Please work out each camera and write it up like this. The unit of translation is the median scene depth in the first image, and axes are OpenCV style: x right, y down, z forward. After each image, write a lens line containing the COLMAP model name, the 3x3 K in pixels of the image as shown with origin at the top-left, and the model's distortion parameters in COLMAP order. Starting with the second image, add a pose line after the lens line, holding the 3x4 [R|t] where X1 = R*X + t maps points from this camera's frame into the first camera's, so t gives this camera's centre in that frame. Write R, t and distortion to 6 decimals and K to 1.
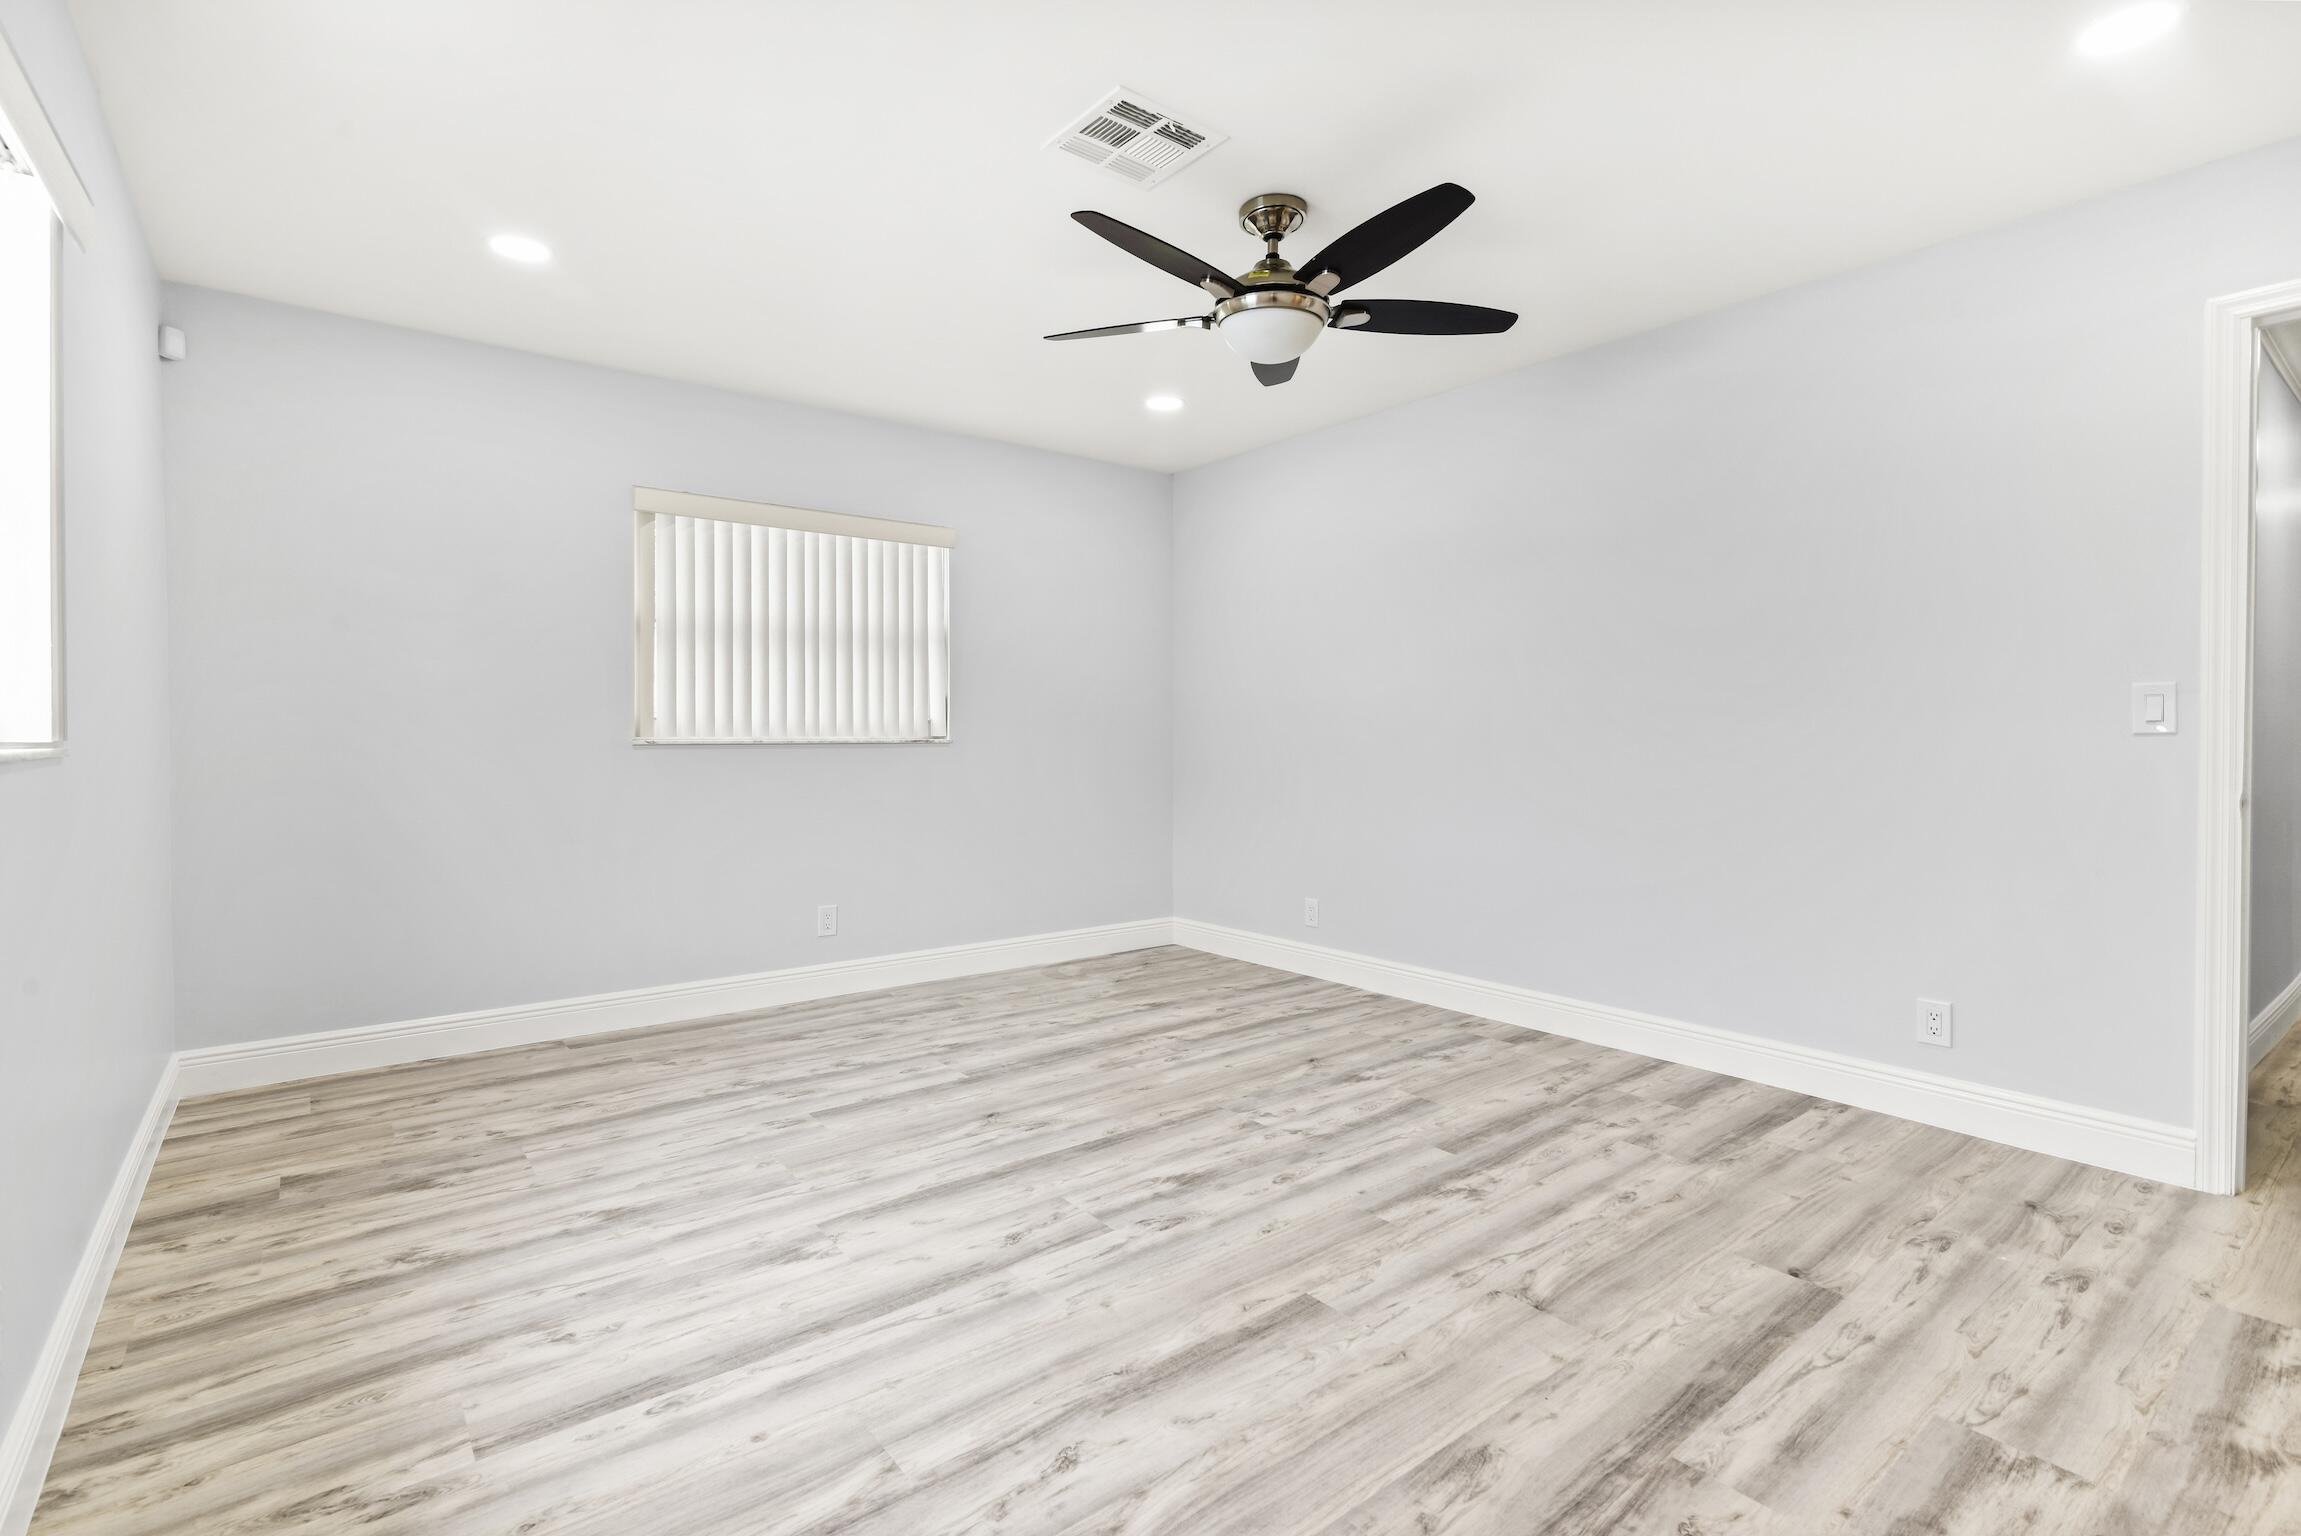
lens RADIAL K [[1070.3, 0, 1140.6], [0, 1070.3, 742.4], [0, 0, 1]] dist [-0.006133, 0.000972]
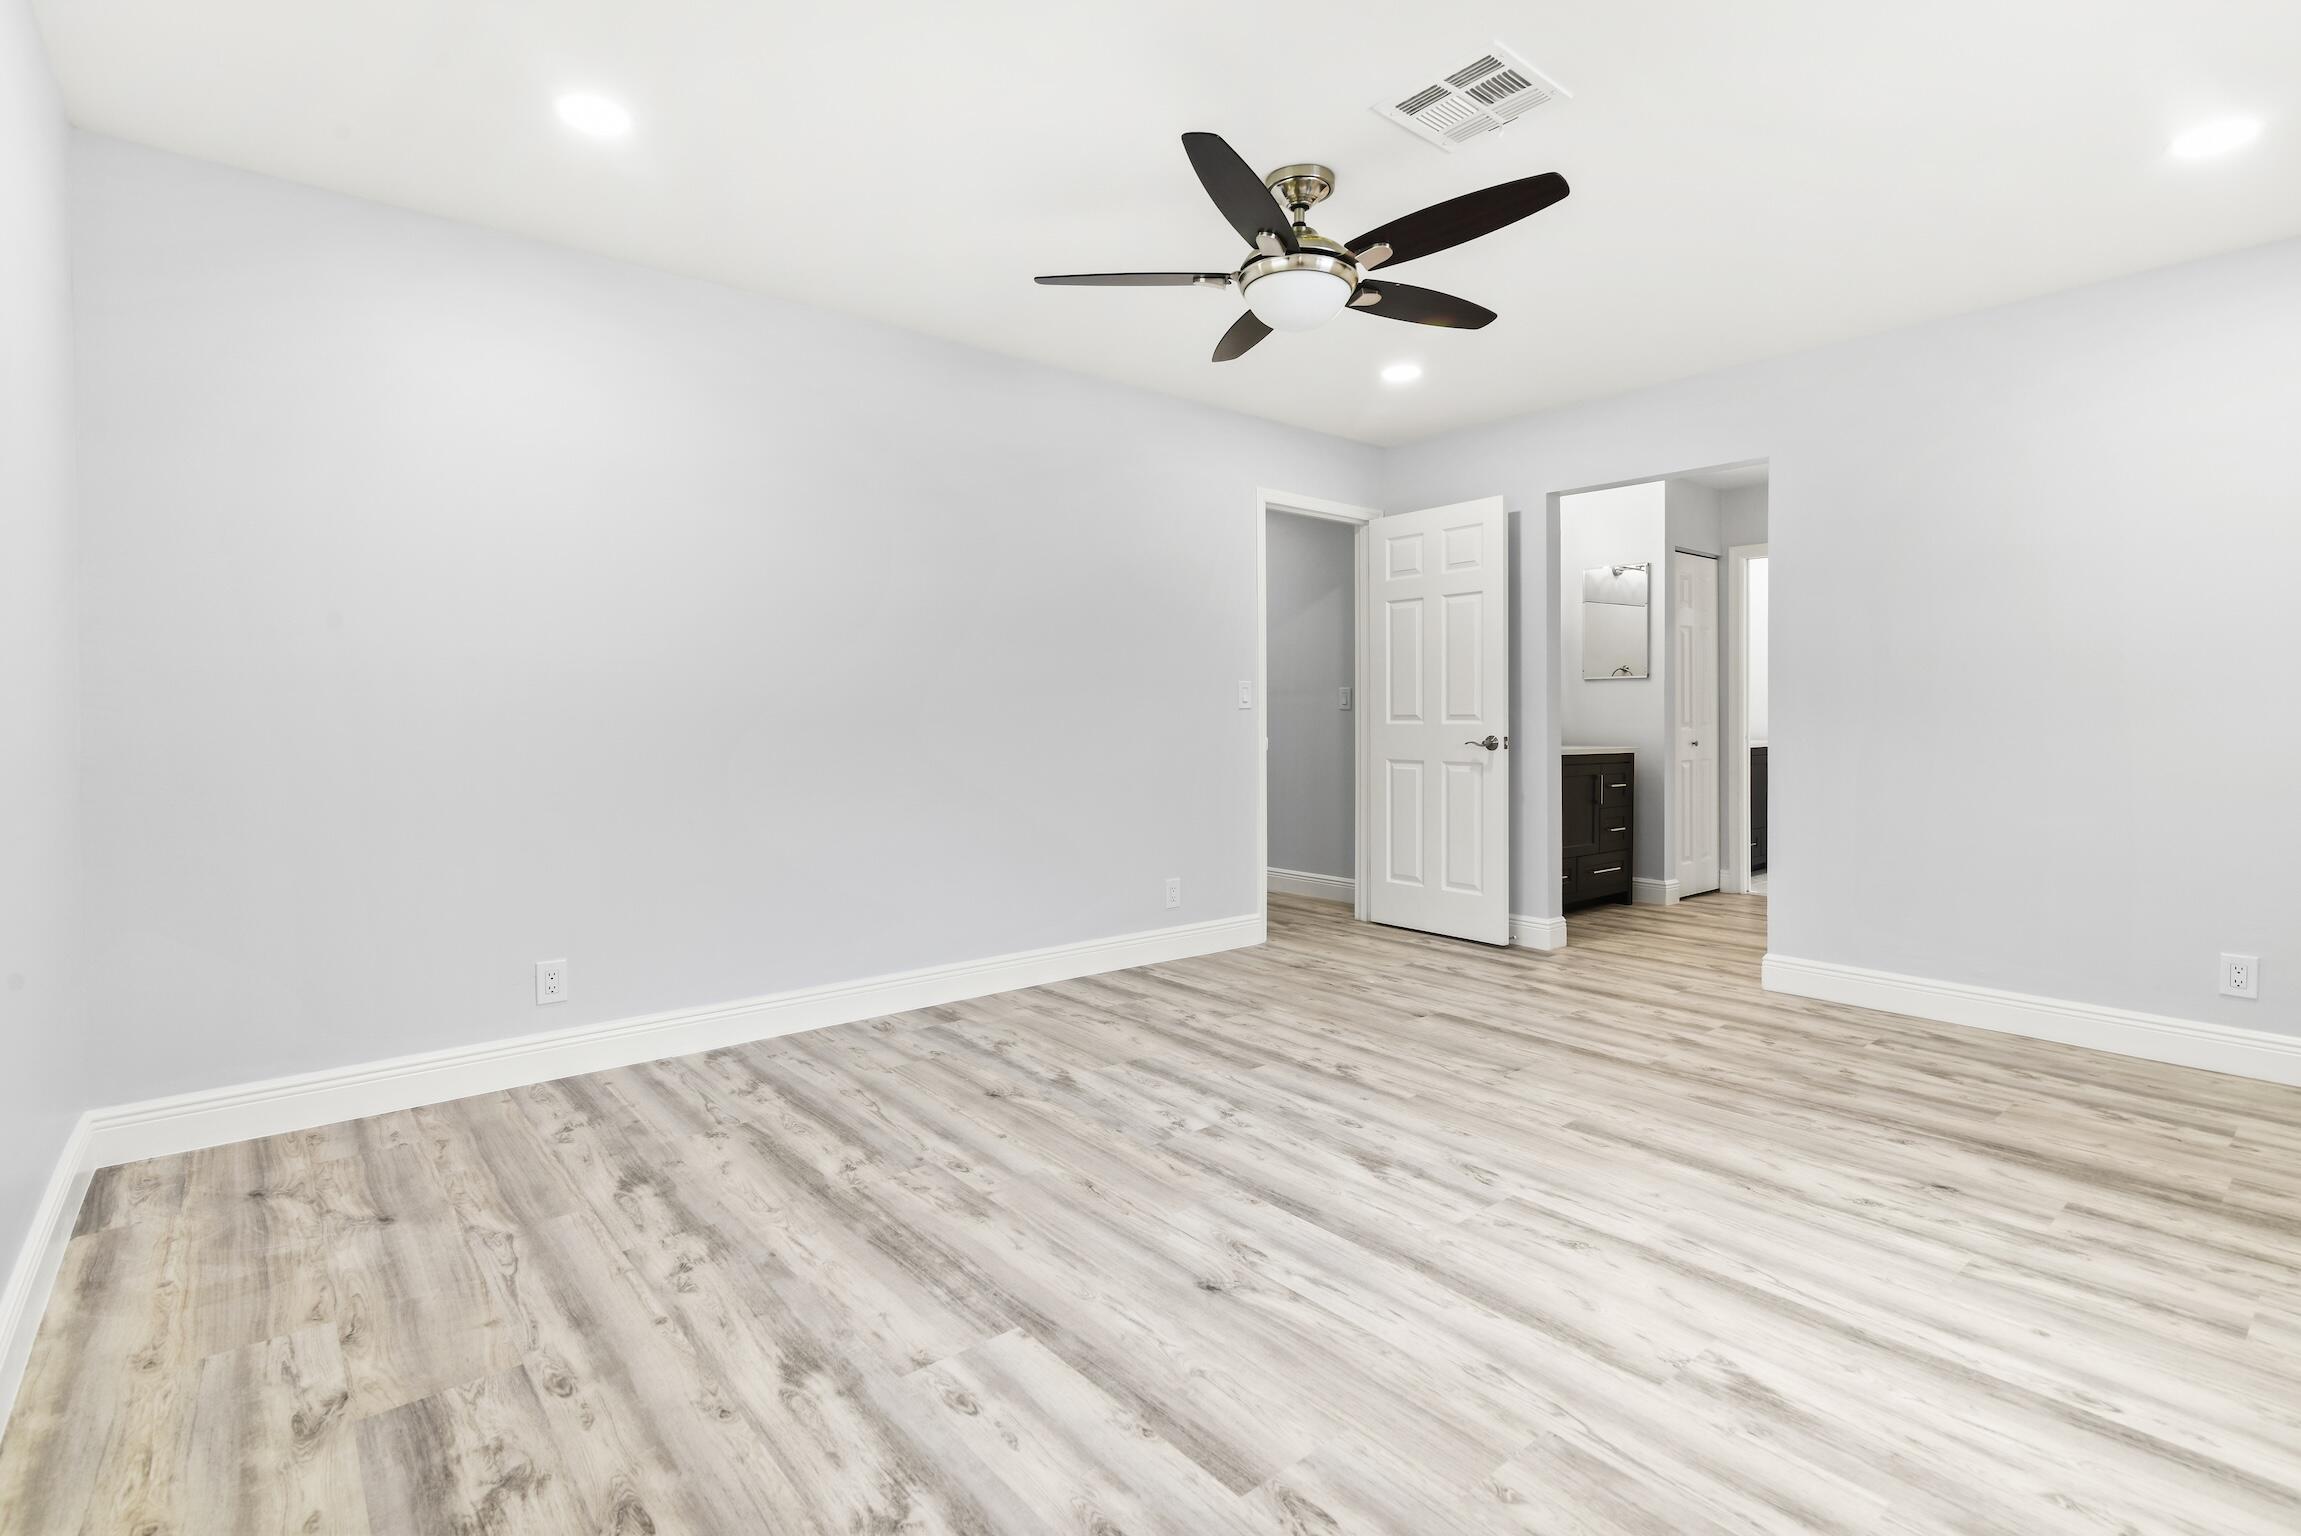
lens RADIAL K [[1070.3, 0, 1140.6], [0, 1070.3, 742.4], [0, 0, 1]] dist [-0.006133, 0.000972]
pose [[-0.023252, -0.022547, 0.999475, -0.878732], [0.012812, 0.999657, 0.022849, 0.013669], [-0.999648, 0.013337, -0.022956, 1.211686]]
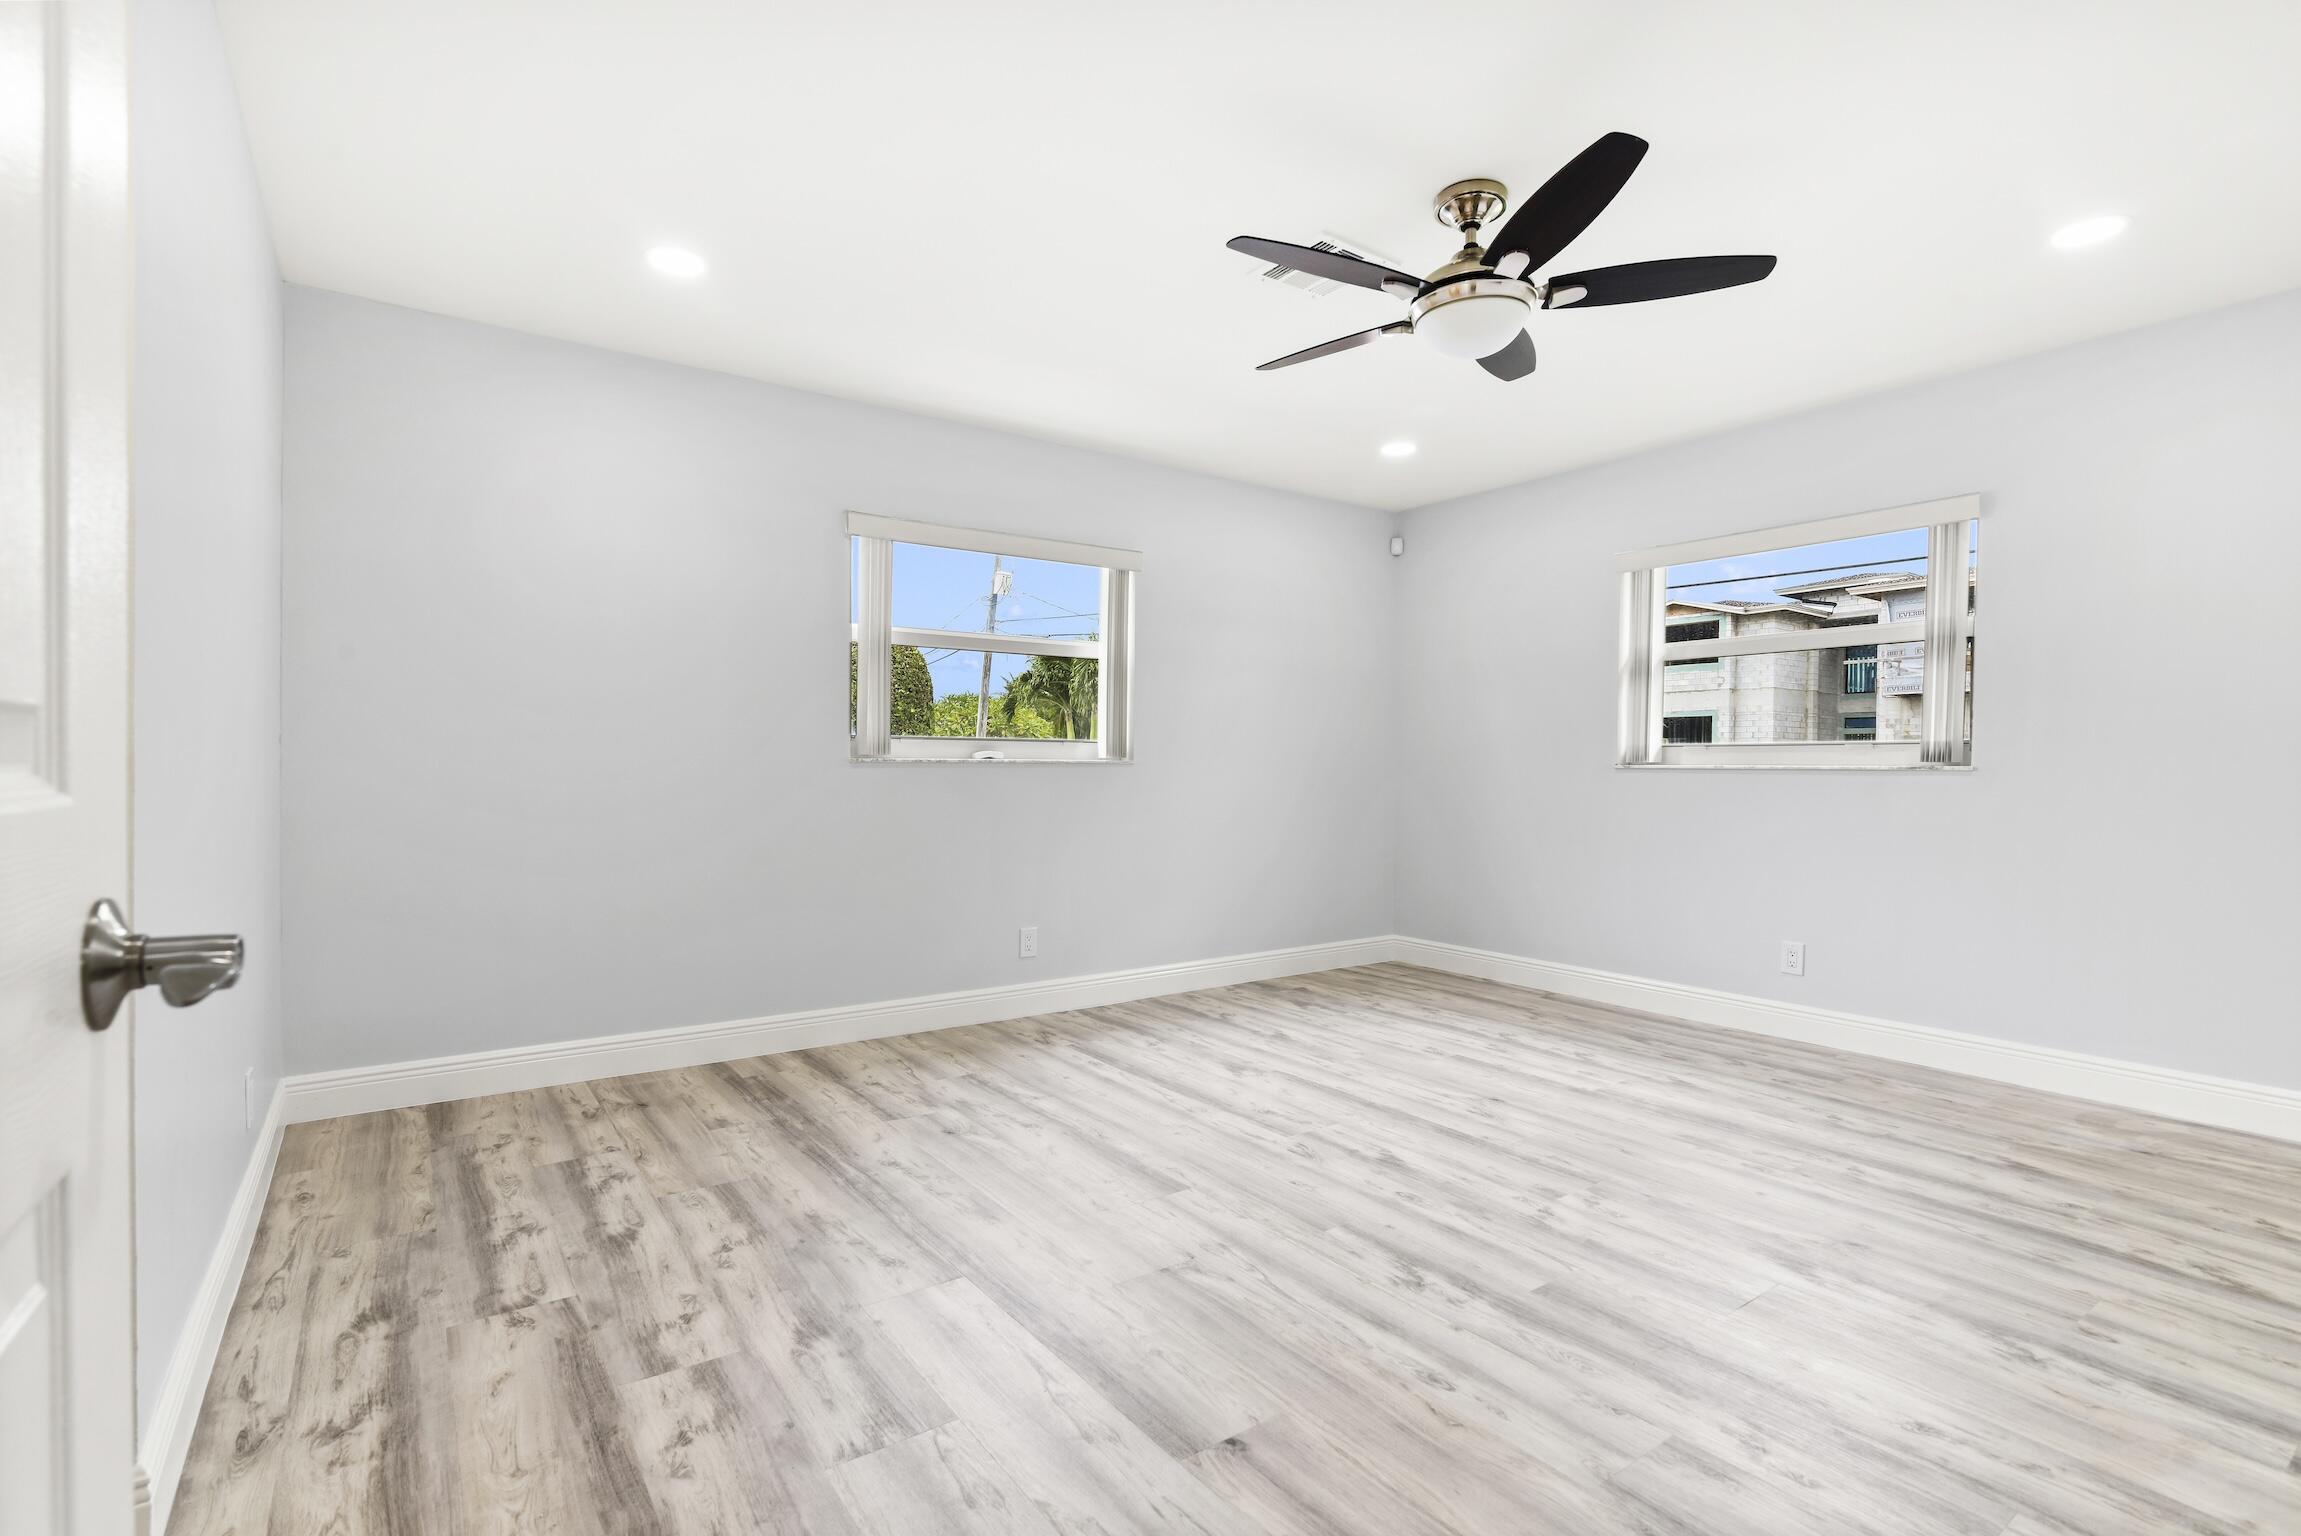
lens RADIAL K [[1070.3, 0, 1140.6], [0, 1070.3, 742.4], [0, 0, 1]] dist [-0.006133, 0.000972]
pose [[-0.052290, -0.021901, -0.998392, 1.139958], [-0.016732, 0.999638, -0.021052, 0.010694], [0.998492, 0.015604, -0.052637, 0.790685]]
